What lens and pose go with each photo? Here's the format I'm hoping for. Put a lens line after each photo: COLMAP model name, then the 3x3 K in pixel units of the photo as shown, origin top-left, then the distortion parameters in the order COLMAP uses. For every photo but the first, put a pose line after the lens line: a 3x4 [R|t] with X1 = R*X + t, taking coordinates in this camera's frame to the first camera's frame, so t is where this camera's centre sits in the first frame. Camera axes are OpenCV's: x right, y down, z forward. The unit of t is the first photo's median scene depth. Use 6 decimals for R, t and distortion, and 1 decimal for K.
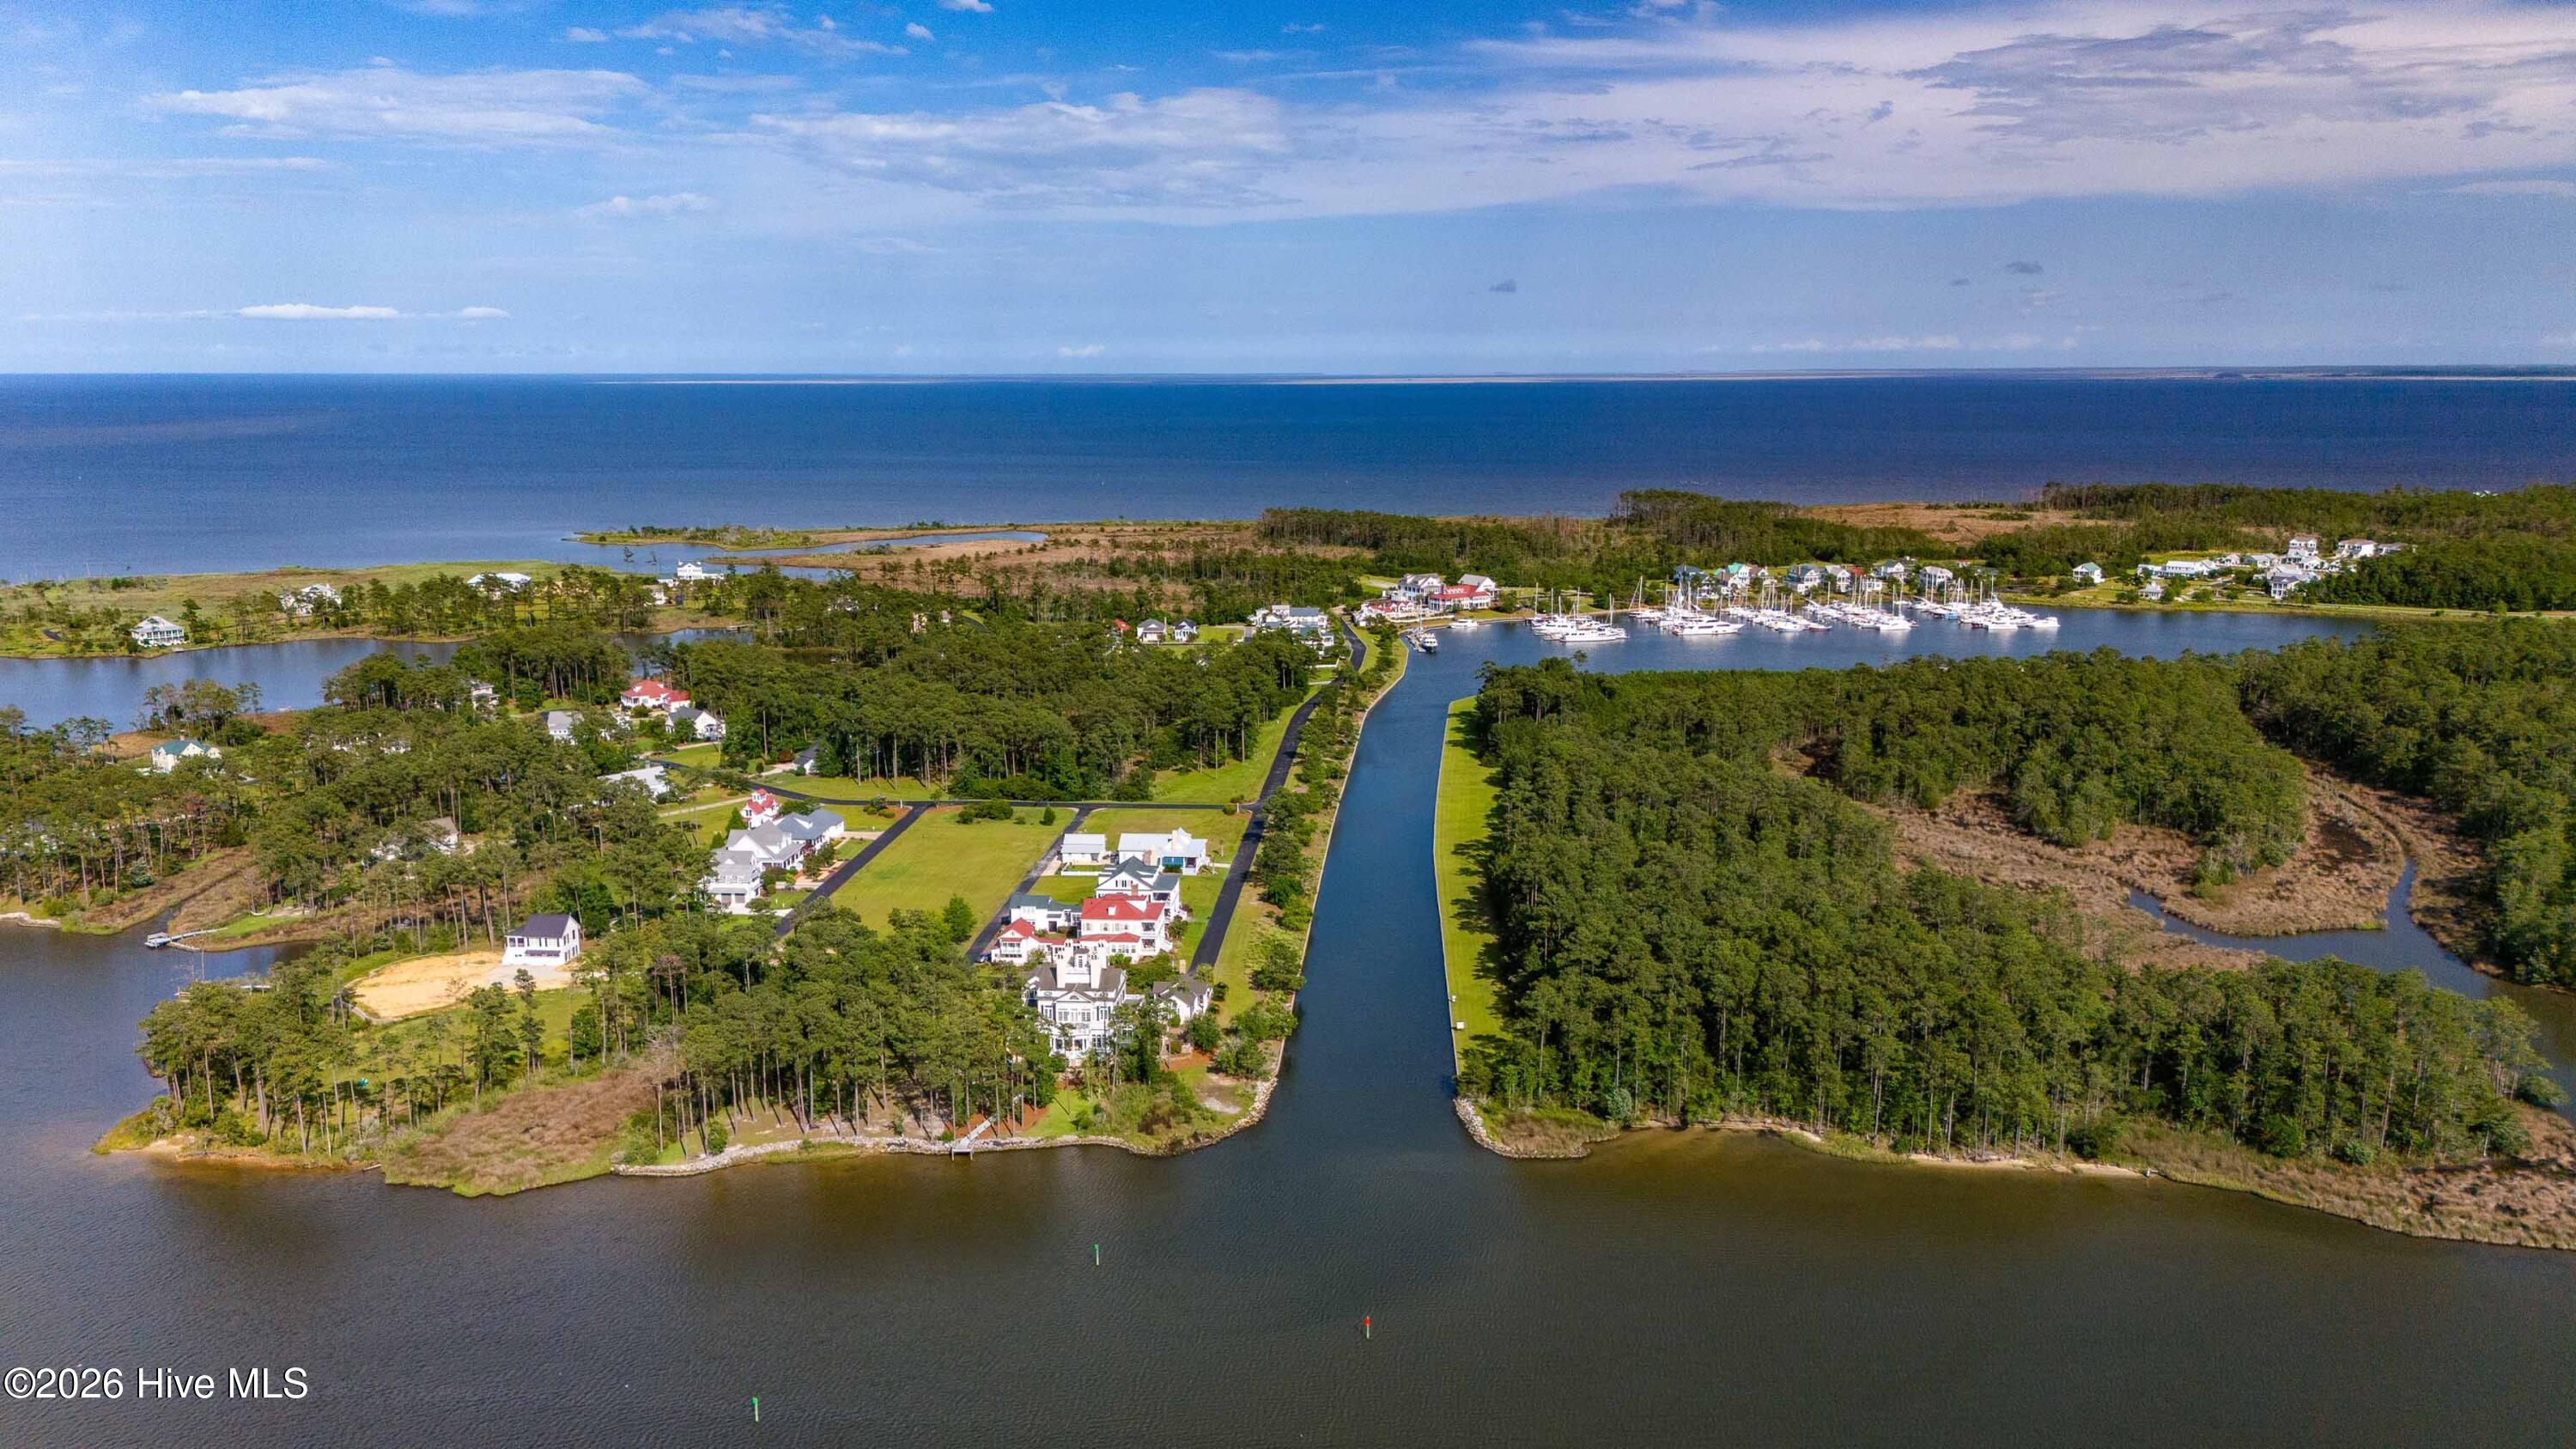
lens RADIAL K [[1887.8, 0, 1284.6], [0, 1887.8, 700.3], [0, 0, 1]] dist [0.111530, -0.172179]
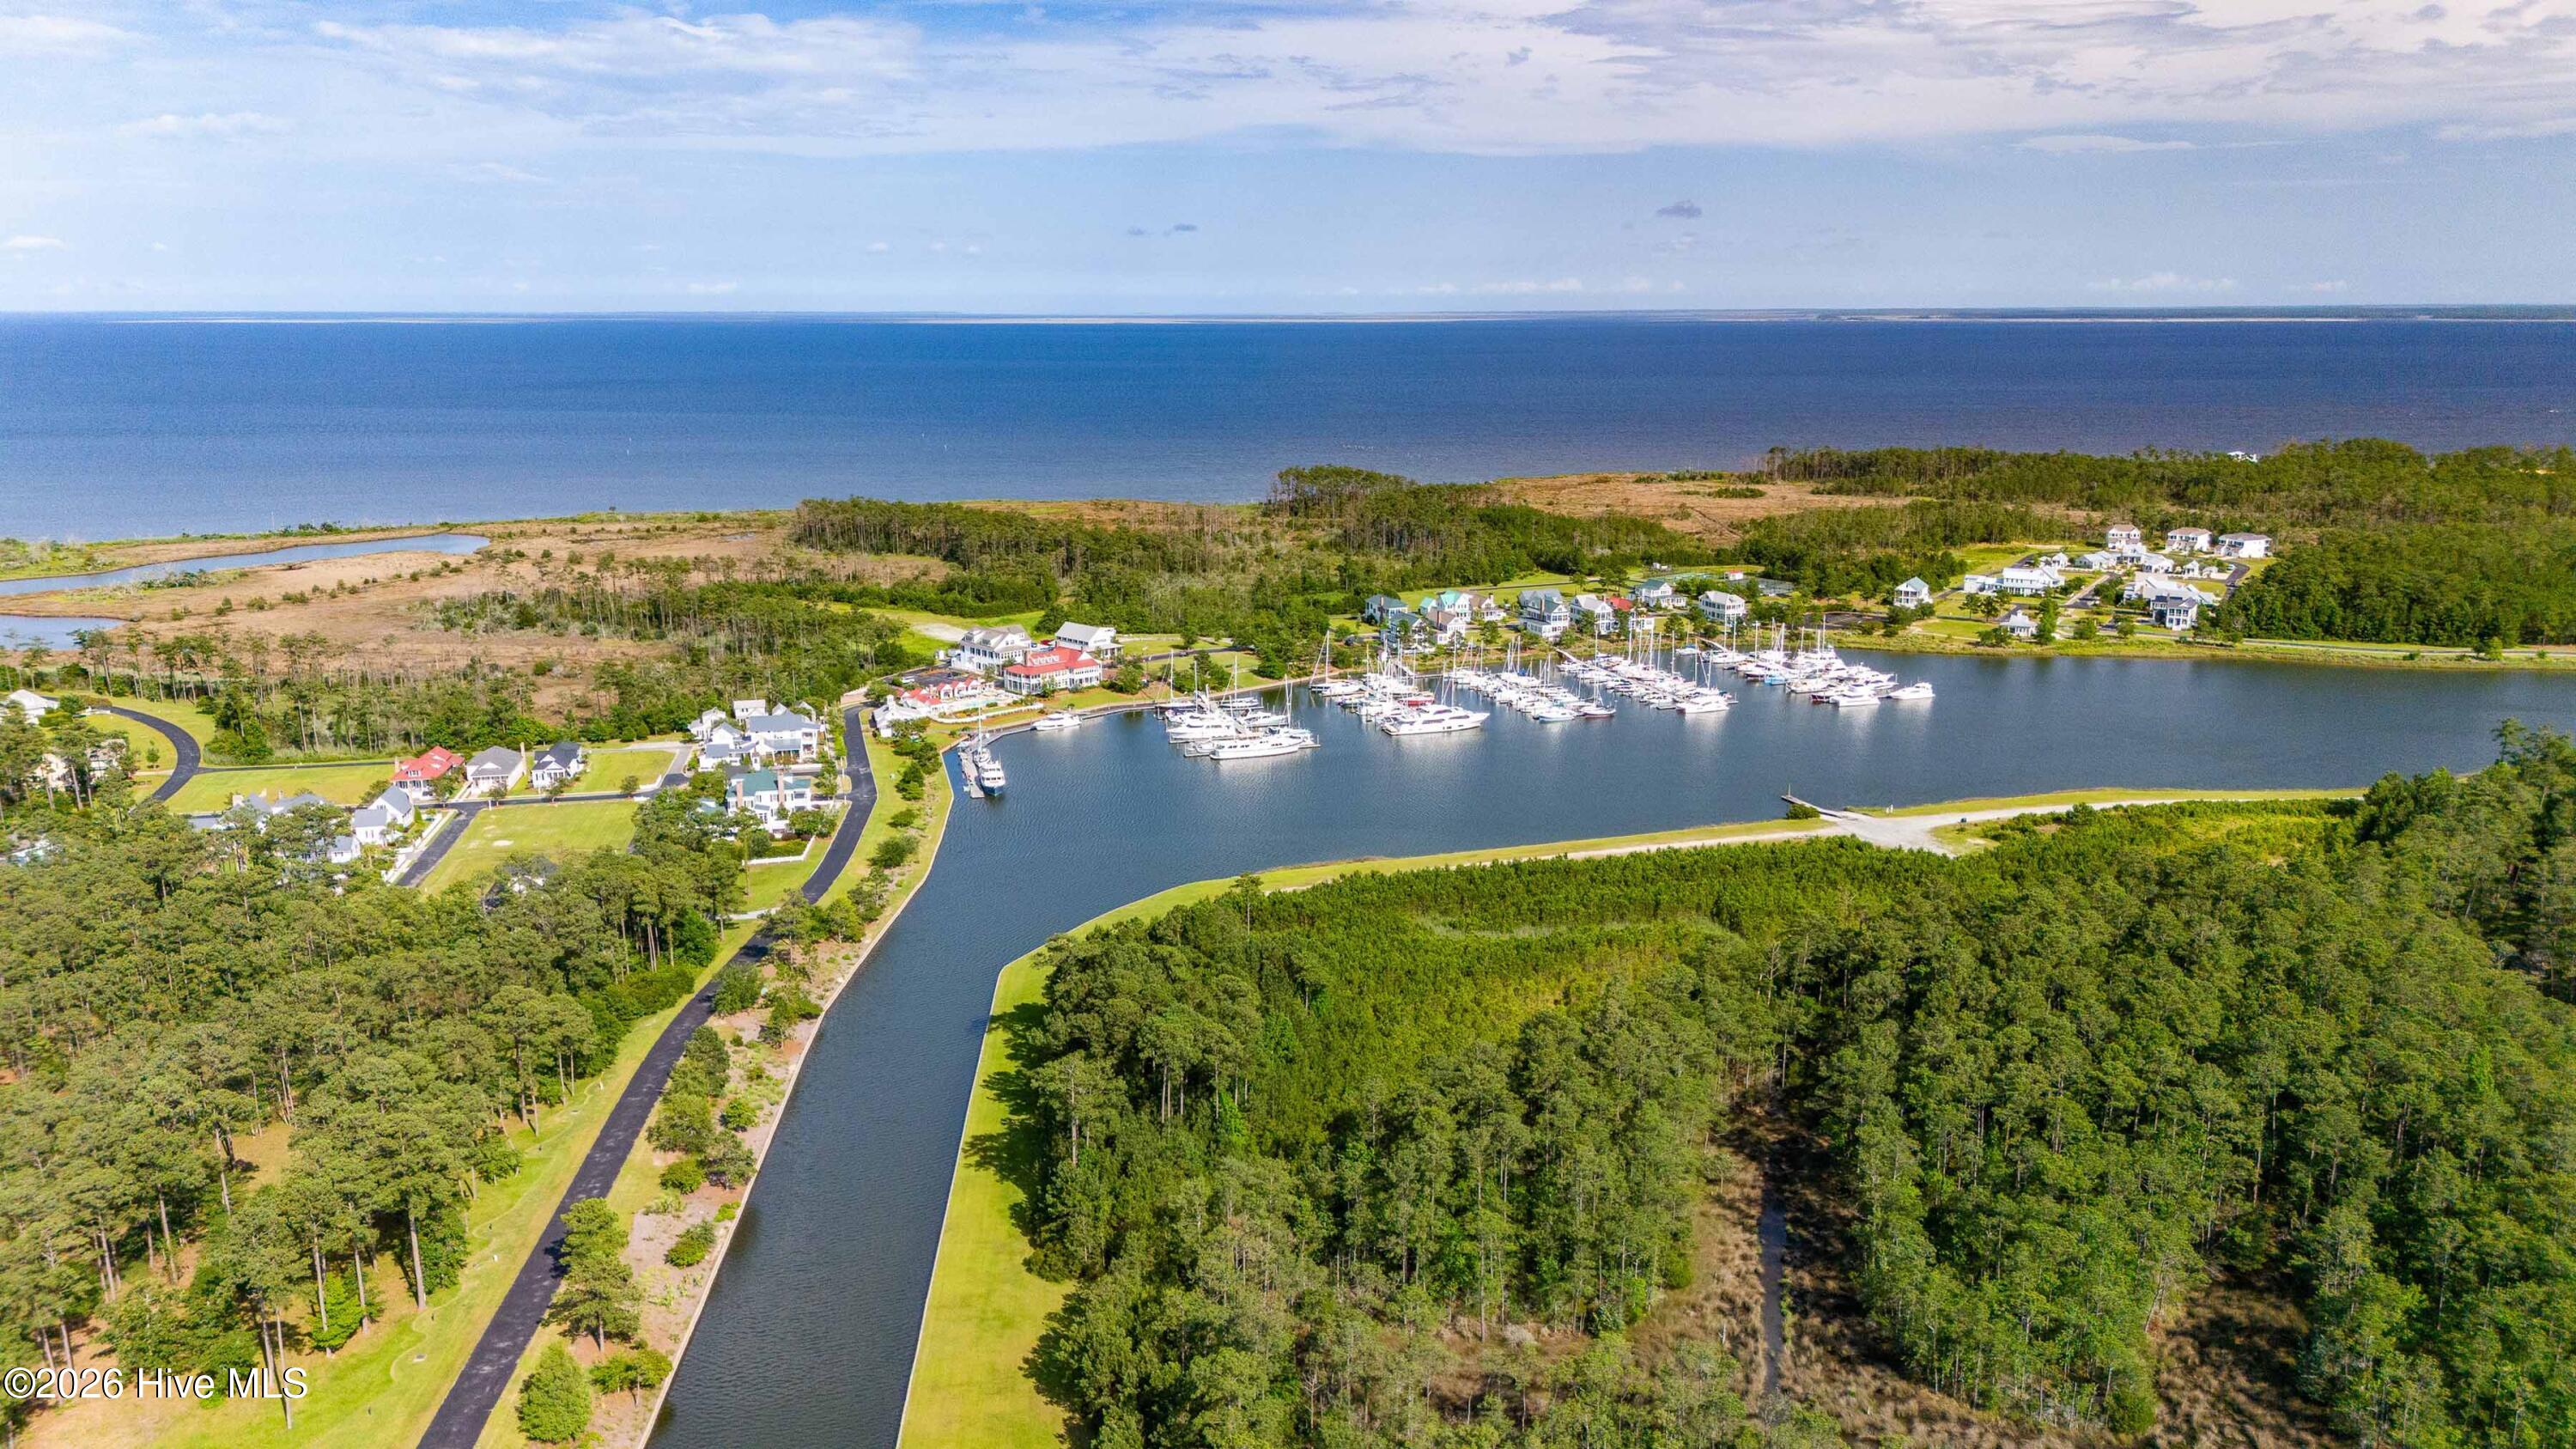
lens RADIAL K [[1881.0, 0, 1282.3], [0, 1881.0, 691.1], [0, 0, 1]] dist [0.080044, -0.090189]
pose [[0.983216, -0.035380, 0.178980, 0.052914], [0.030522, 0.999089, 0.029823, -0.061740], [-0.179872, -0.023859, 0.983401, 0.346733]]
